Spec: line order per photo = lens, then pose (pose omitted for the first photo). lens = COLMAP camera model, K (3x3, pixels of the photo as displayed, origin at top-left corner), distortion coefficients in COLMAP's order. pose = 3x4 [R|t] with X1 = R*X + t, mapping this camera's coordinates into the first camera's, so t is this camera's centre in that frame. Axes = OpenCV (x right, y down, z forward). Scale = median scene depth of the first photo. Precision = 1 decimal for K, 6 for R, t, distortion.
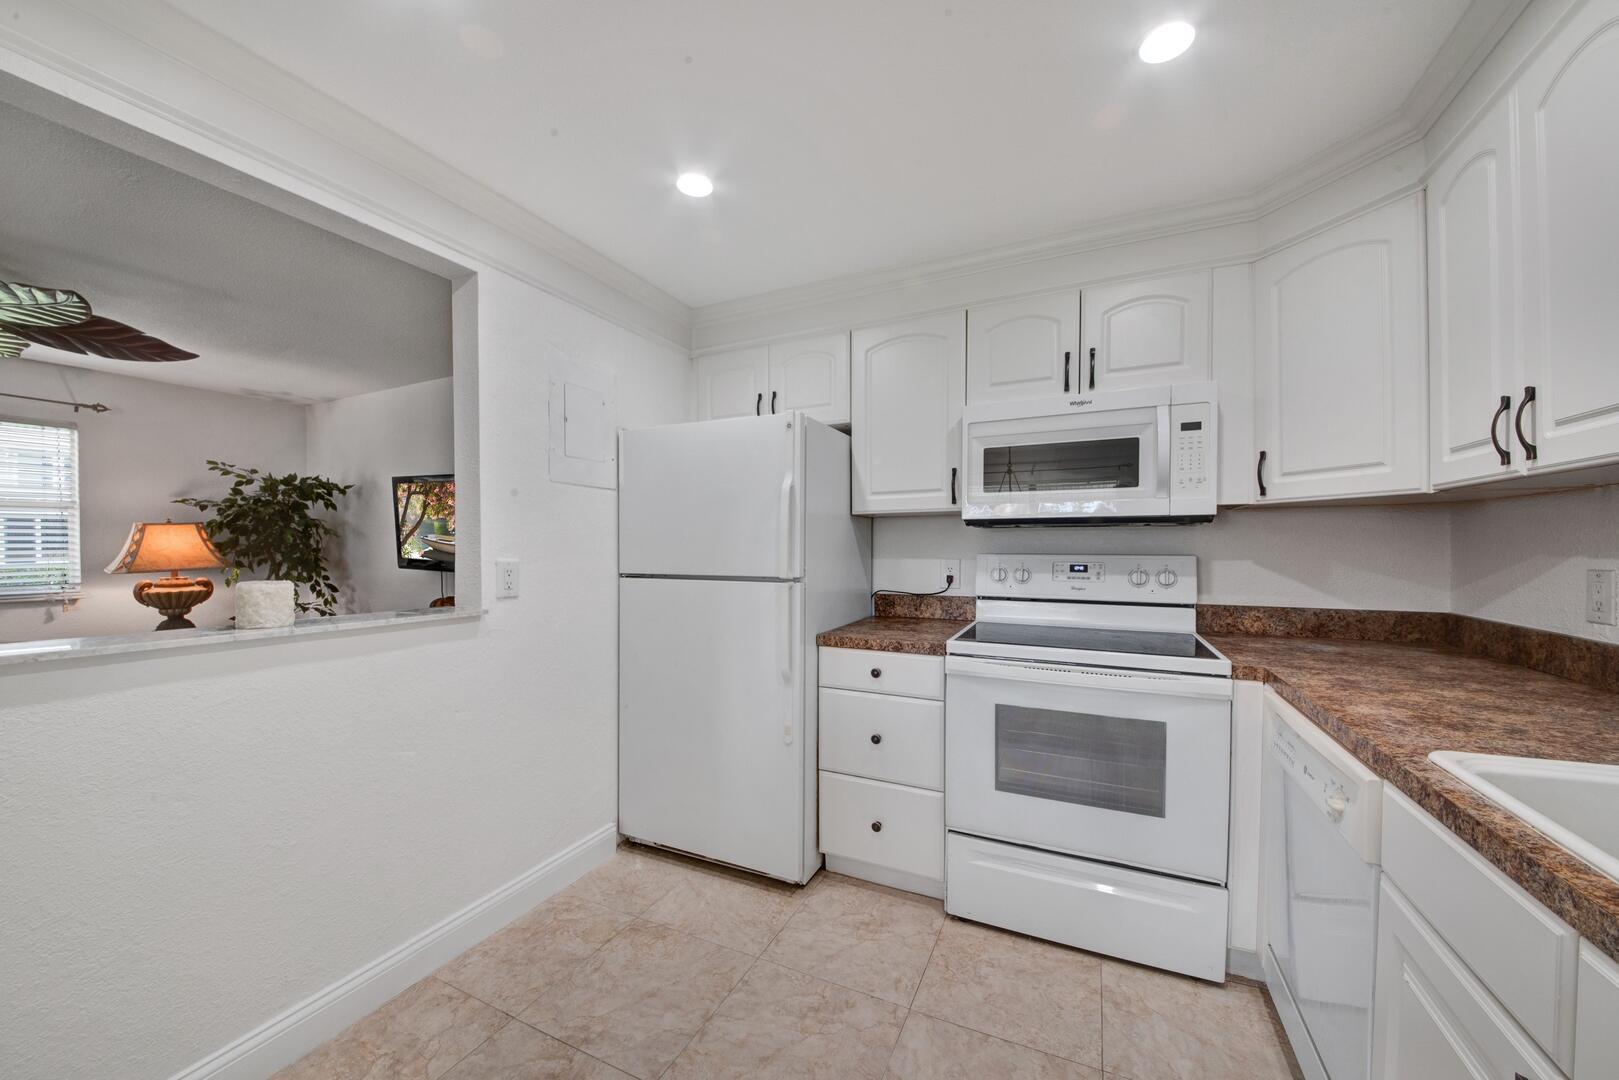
lens RADIAL K [[589.0, 0, 802.1], [0, 589.0, 553.0], [0, 0, 1]] dist [-0.004973, -0.003764]
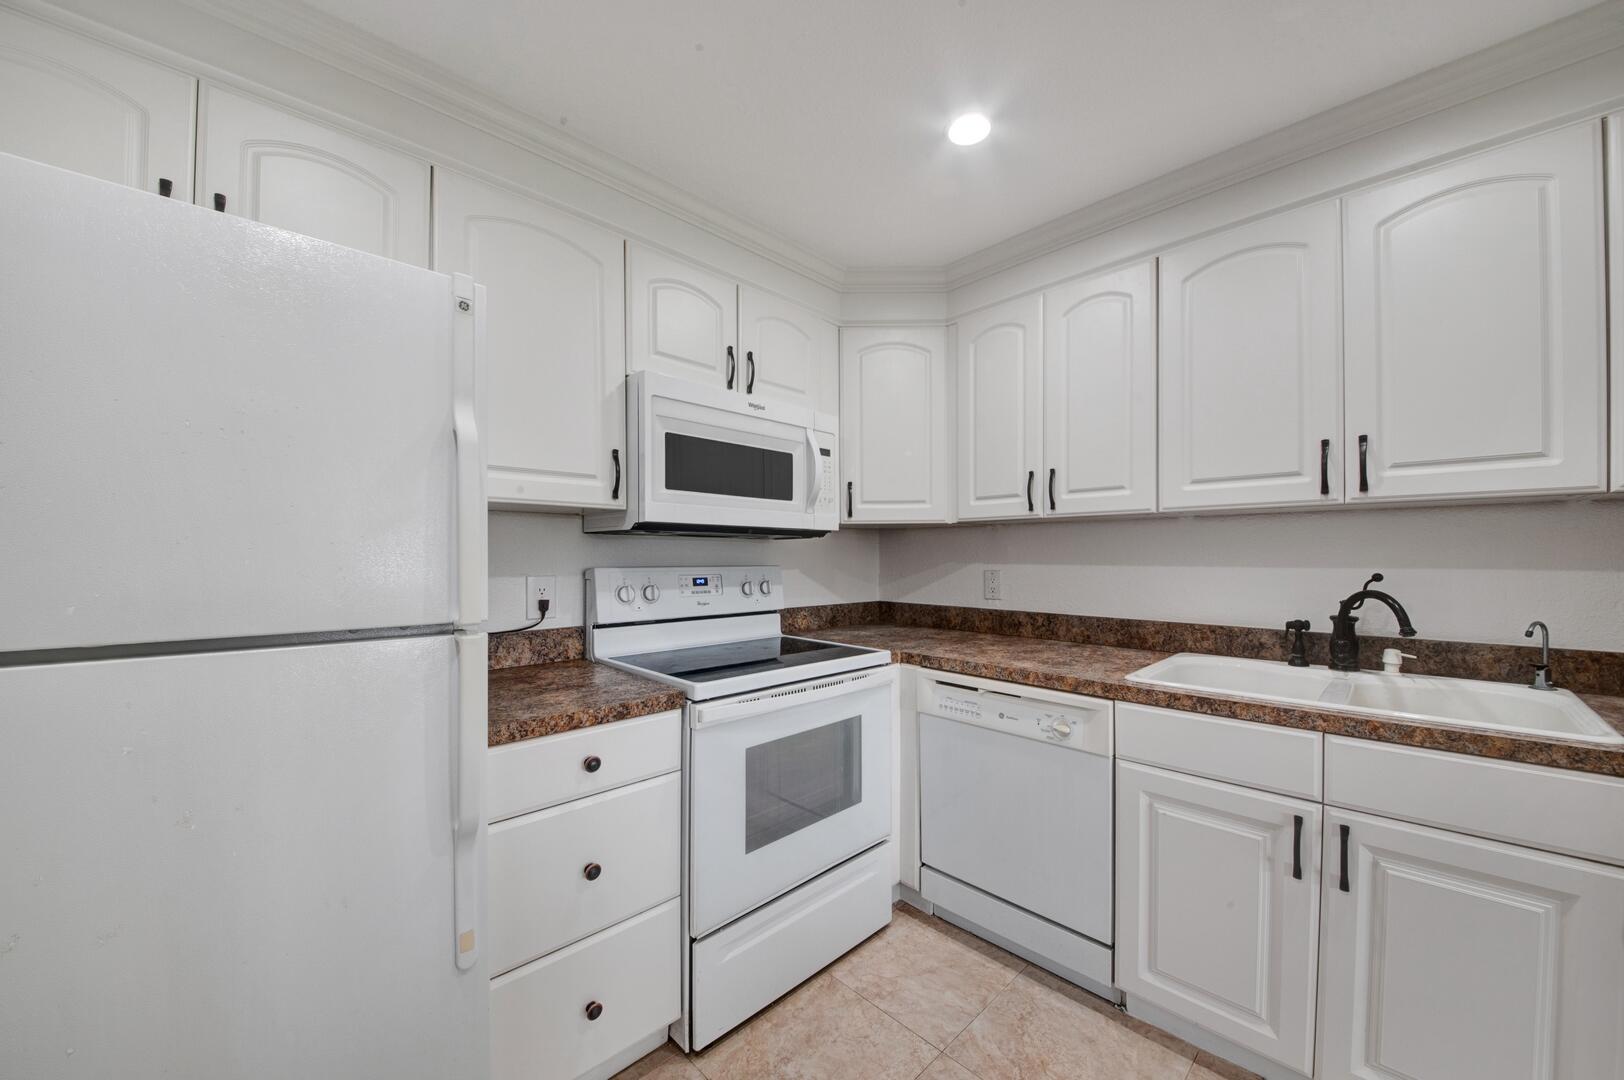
lens RADIAL K [[590.9, 0, 863.0], [0, 590.9, 559.0], [0, 0, 1]] dist [-0.004973, -0.003764]
pose [[0.335036, -0.003143, 0.942200, -0.343452], [0.015753, 0.999873, -0.002266, -0.004183], [-0.942074, 0.015601, 0.335043, 0.493546]]
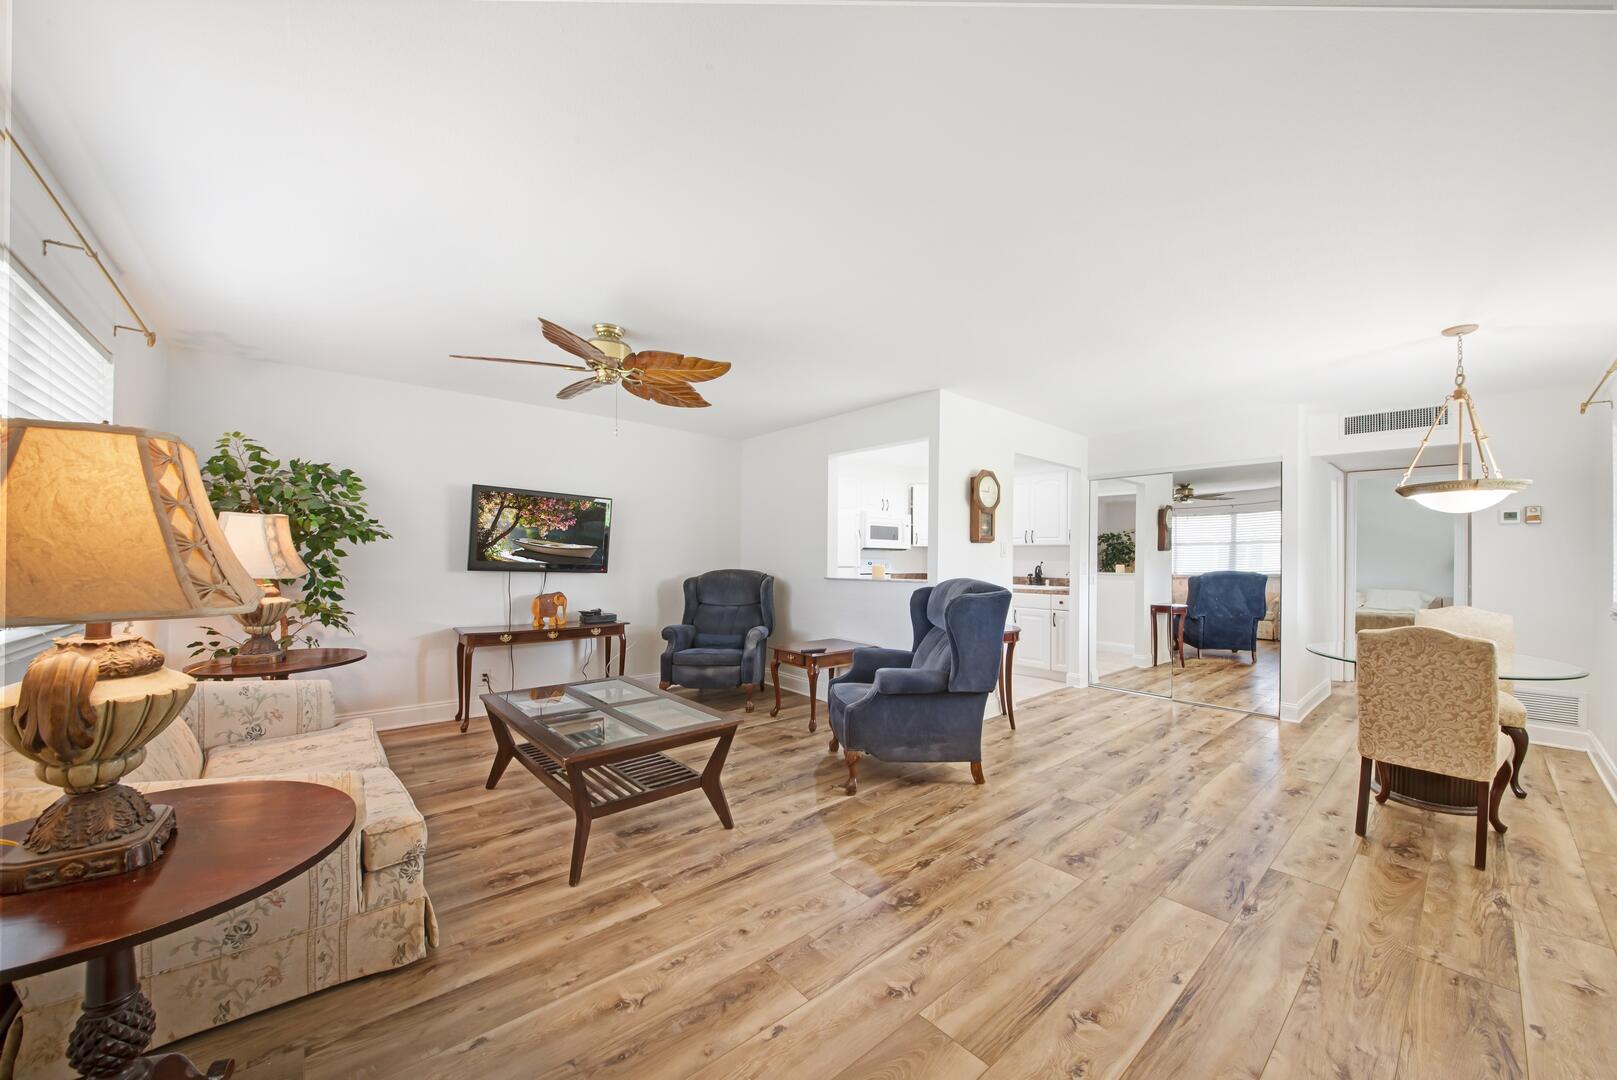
lens RADIAL K [[588.3, 0, 813.0], [0, 588.3, 557.4], [0, 0, 1]] dist [-0.004973, -0.003764]
pose [[0.407183, 0.005468, 0.913330, -2.734832], [-0.002924, 0.999985, -0.004683, 0.009261], [-0.913342, -0.000764, 0.407193, -0.005512]]
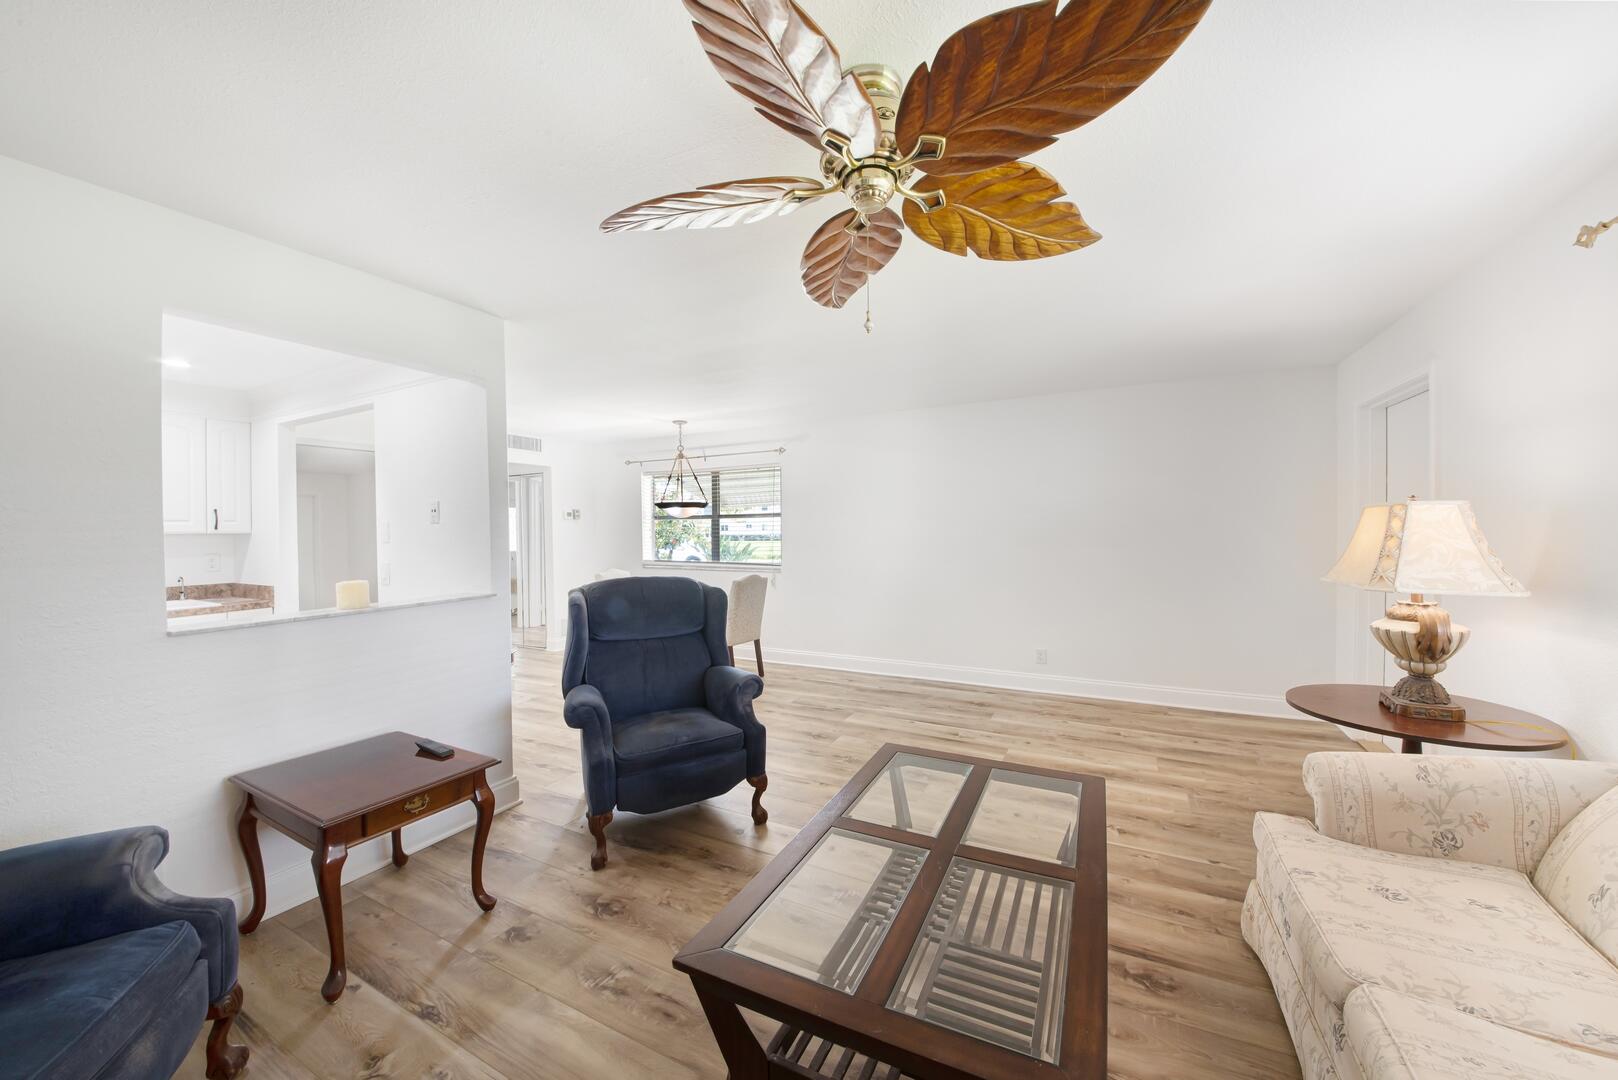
lens RADIAL K [[588.7, 0, 838.1], [0, 588.7, 524.9], [0, 0, 1]] dist [-0.004973, -0.003764]
pose [[-0.999875, 0.014909, 0.005283, -1.542283], [0.014966, 0.999828, 0.010946, -0.065554], [-0.005119, 0.011024, -0.999926, 1.776829]]
